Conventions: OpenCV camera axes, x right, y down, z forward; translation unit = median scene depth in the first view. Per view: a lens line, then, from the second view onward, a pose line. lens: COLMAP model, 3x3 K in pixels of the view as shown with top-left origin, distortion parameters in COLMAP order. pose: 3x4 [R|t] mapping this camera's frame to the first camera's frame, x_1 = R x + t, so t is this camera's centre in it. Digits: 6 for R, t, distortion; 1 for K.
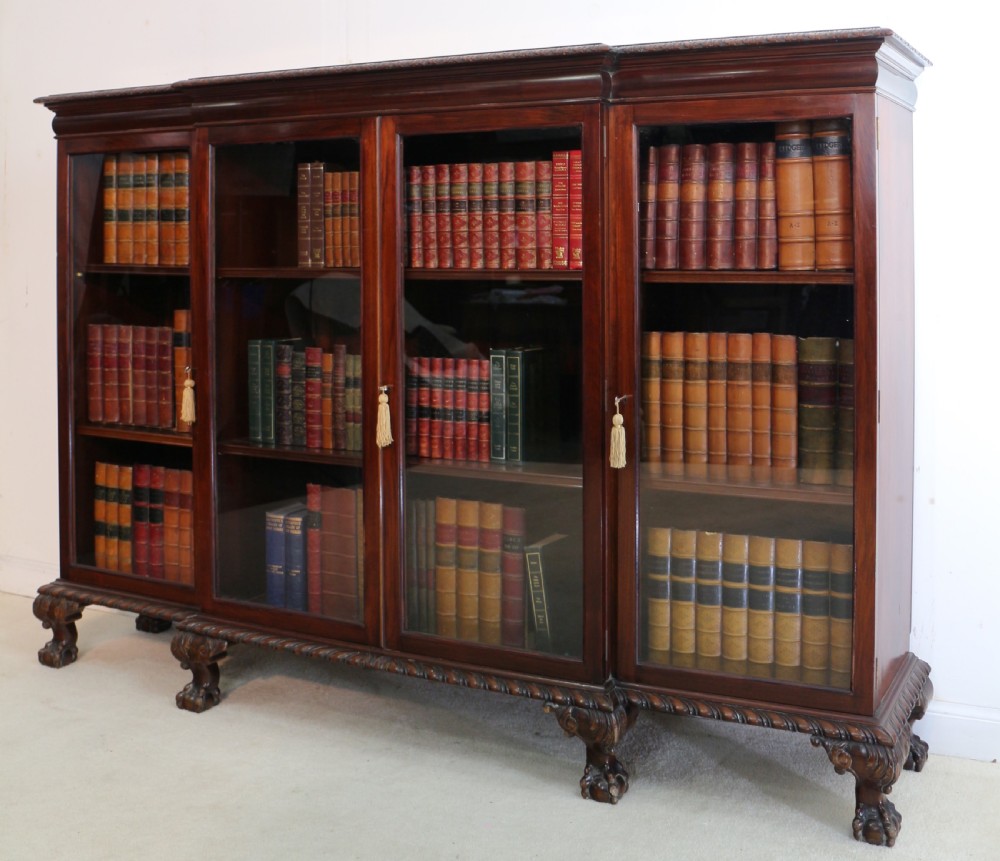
lens RADIAL K [[1247.7, 0, 502.0], [0, 1247.7, 250.5], [0, 0, 1]] dist [-0.153553, 0.104785]
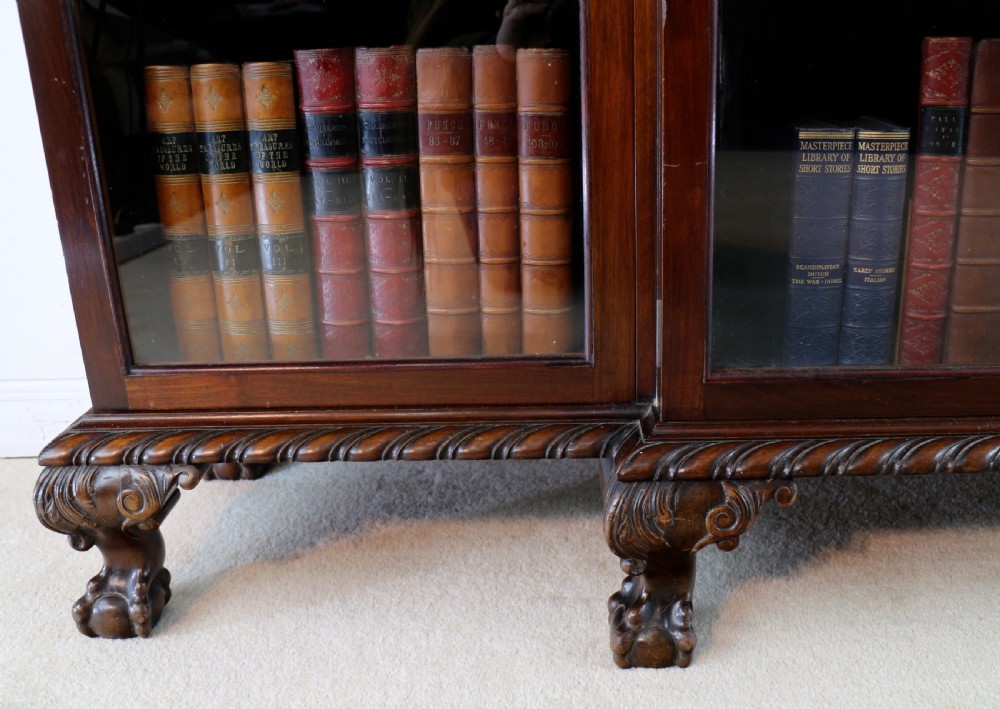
lens RADIAL K [[992.0, 0, 580.1], [0, 992.0, 393.5], [0, 0, 1]] dist [-0.182008, 0.152634]
pose [[0.880093, -0.181668, 0.438672, -0.459248], [0.014785, 0.933944, 0.357113, 0.212211], [-0.474572, -0.307807, 0.824643, 0.894103]]
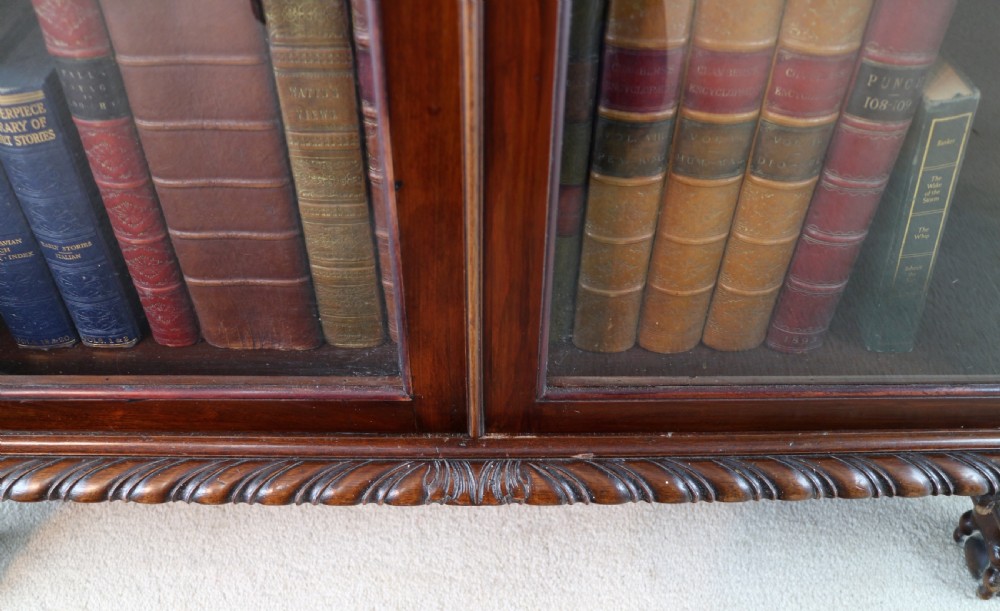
lens RADIAL K [[842.2, 0, 501.6], [0, 842.2, 326.5], [0, 0, 1]] dist [-0.143697, 0.075451]
pose [[0.877483, -0.322320, 0.355152, -0.175417], [-0.019081, 0.716458, 0.697369, 0.145647], [-0.479227, -0.618706, 0.622530, 0.925490]]
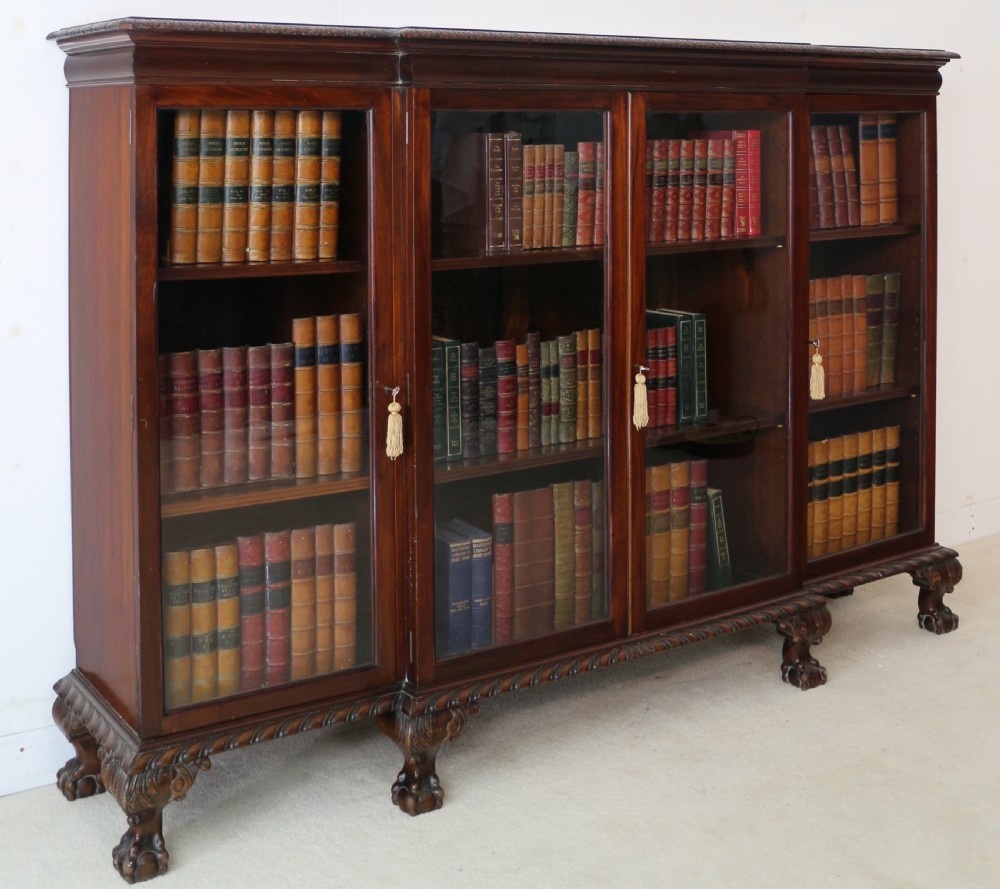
lens RADIAL K [[1454.5, 0, 537.2], [0, 1454.5, 59.3], [0, 0, 1]] dist [-0.160953, 0.131049]
pose [[0.467764, 0.035875, 0.883125, -1.217169], [0.000806, 0.999158, -0.041015, -0.092273], [-0.883853, 0.019897, 0.467341, 0.563735]]
